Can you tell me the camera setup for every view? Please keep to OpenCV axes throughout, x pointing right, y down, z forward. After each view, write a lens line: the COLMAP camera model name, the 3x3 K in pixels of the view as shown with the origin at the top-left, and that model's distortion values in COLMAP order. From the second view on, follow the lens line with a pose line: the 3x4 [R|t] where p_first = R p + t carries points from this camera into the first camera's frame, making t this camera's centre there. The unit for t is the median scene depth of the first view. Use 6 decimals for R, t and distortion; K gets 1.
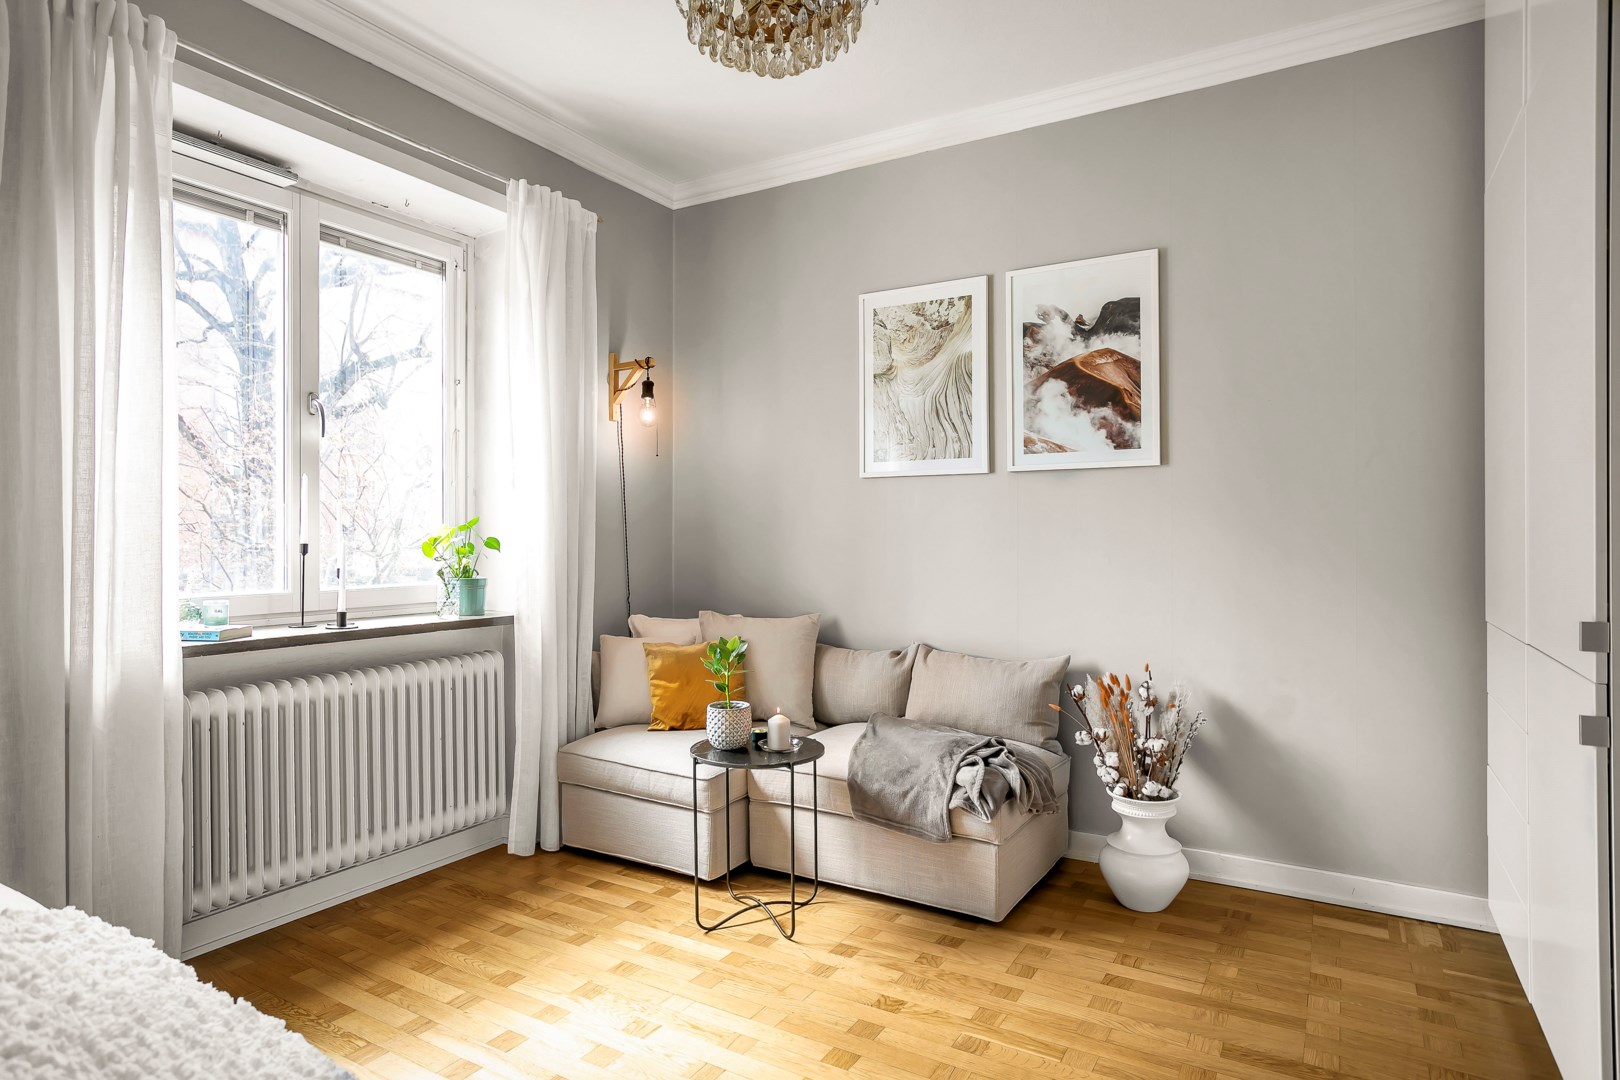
lens RADIAL K [[905.7, 0, 801.3], [0, 905.7, 539.9], [0, 0, 1]] dist [-0.023849, 0.014137]
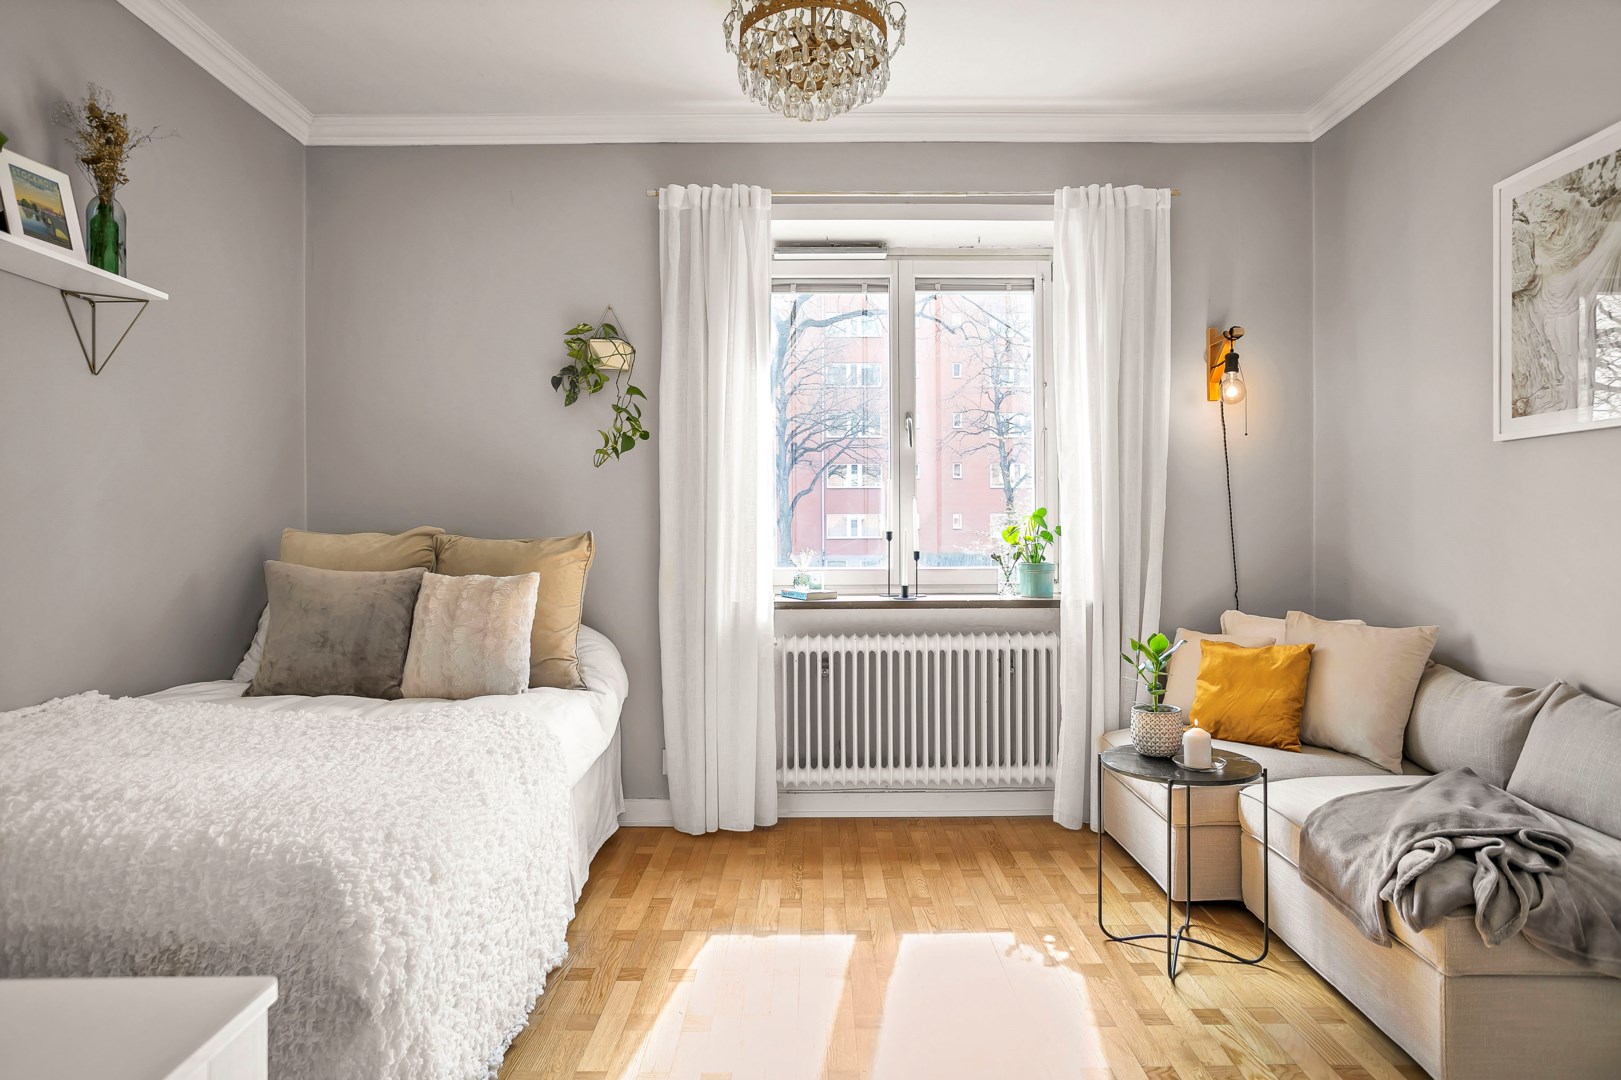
lens RADIAL K [[906.3, 0, 800.4], [0, 906.3, 537.3], [0, 0, 1]] dist [-0.023849, 0.014137]
pose [[0.523665, 0.006310, -0.851901, 0.442079], [-0.000284, 0.999974, 0.007232, 0.002429], [0.851924, -0.003546, 0.523653, 0.187867]]
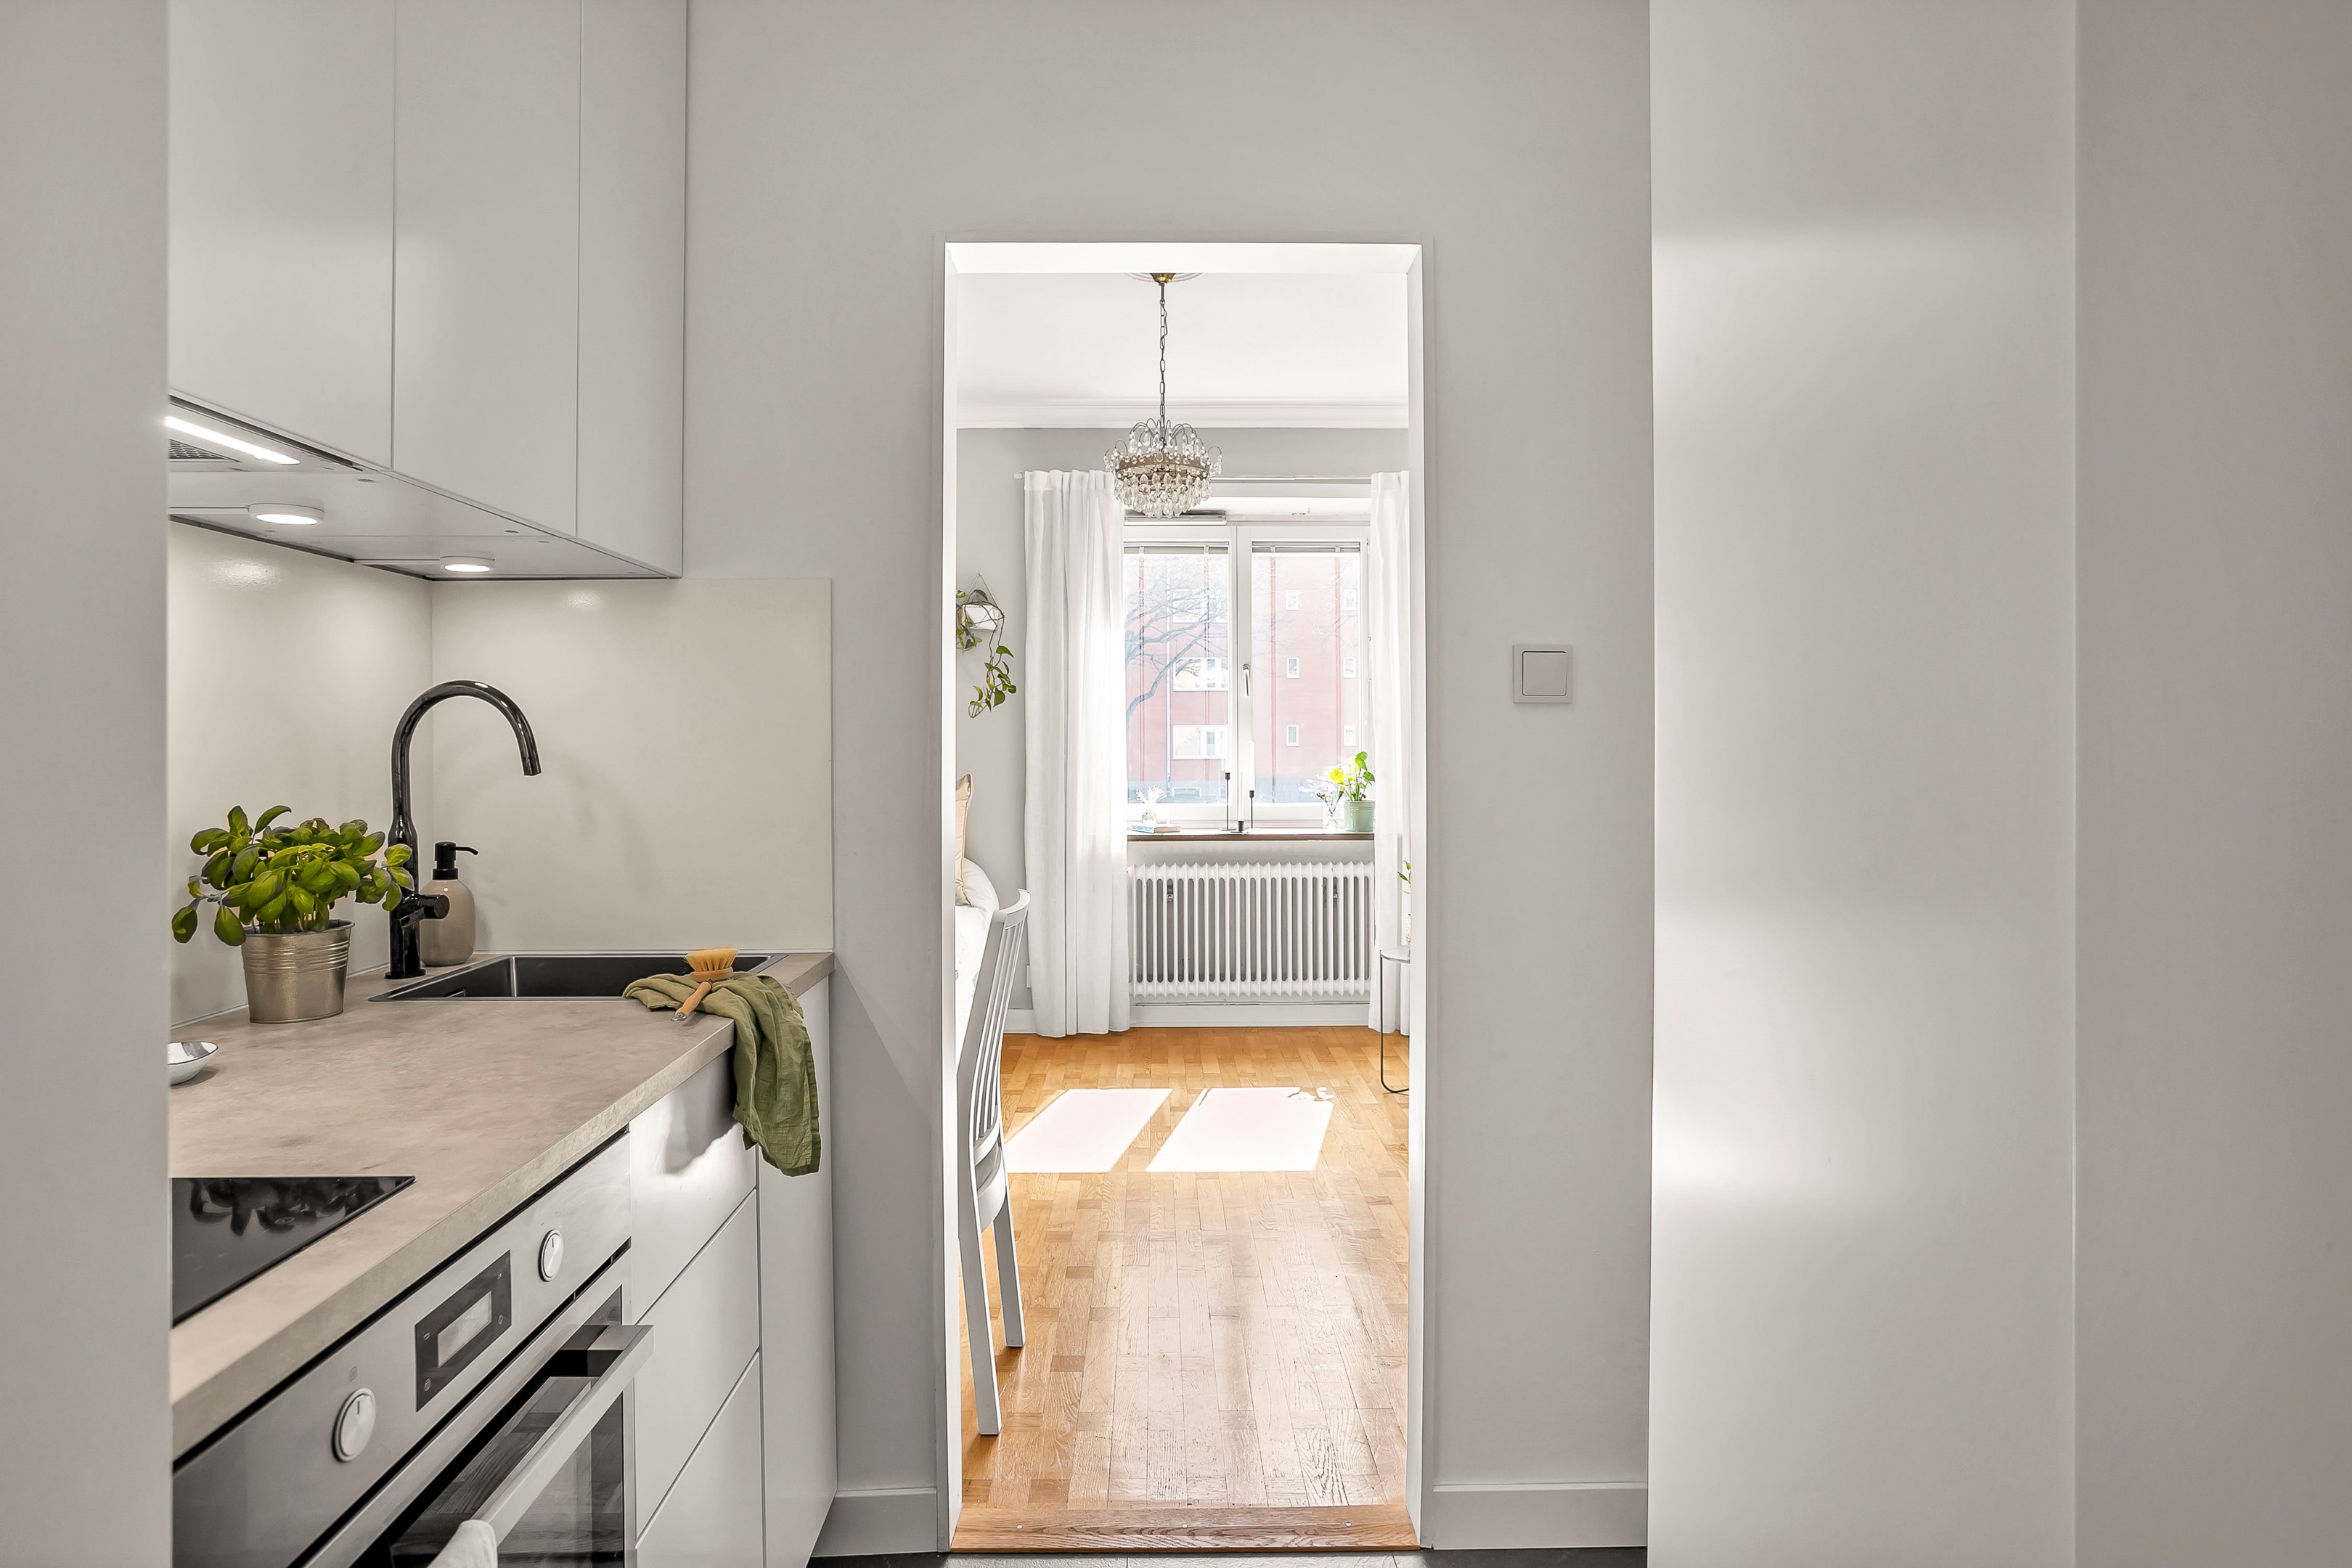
lens RADIAL K [[1315.0, 0, 1164.8], [0, 1315.0, 730.7], [0, 0, 1]] dist [-0.023849, 0.014137]
pose [[0.542393, -0.006408, -0.840100, 1.048337], [-0.001213, 0.999964, -0.008410, -0.040323], [0.840124, 0.005581, 0.542366, -0.205895]]
